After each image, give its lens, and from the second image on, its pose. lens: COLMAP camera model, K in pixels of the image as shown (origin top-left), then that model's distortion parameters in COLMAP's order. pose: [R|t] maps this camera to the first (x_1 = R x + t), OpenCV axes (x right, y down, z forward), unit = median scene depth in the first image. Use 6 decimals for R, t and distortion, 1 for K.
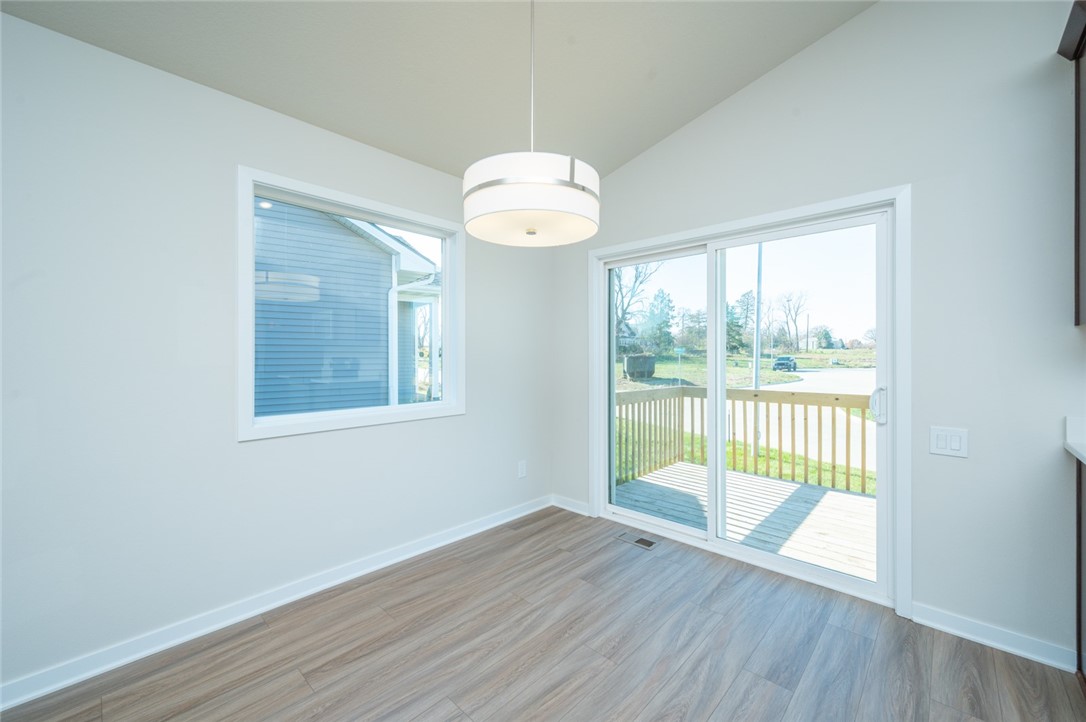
lens RADIAL K [[426.8, 0, 538.3], [0, 426.8, 352.0], [0, 0, 1]] dist [0.000360, 0.000141]
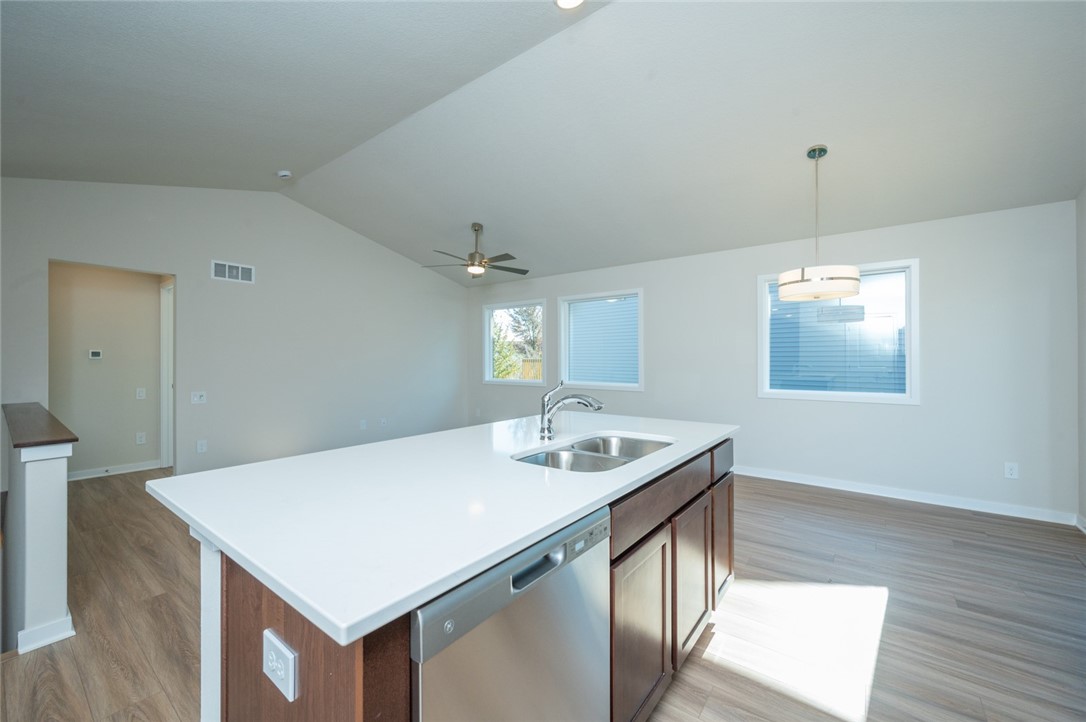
lens RADIAL K [[426.8, 0, 543.6], [0, 426.8, 355.9], [0, 0, 1]] dist [0.000360, 0.000141]
pose [[0.115760, 0.003556, -0.993271, 1.217101], [0.007347, 0.999963, 0.004436, -0.018116], [0.993250, -0.007811, 0.115729, -0.322647]]
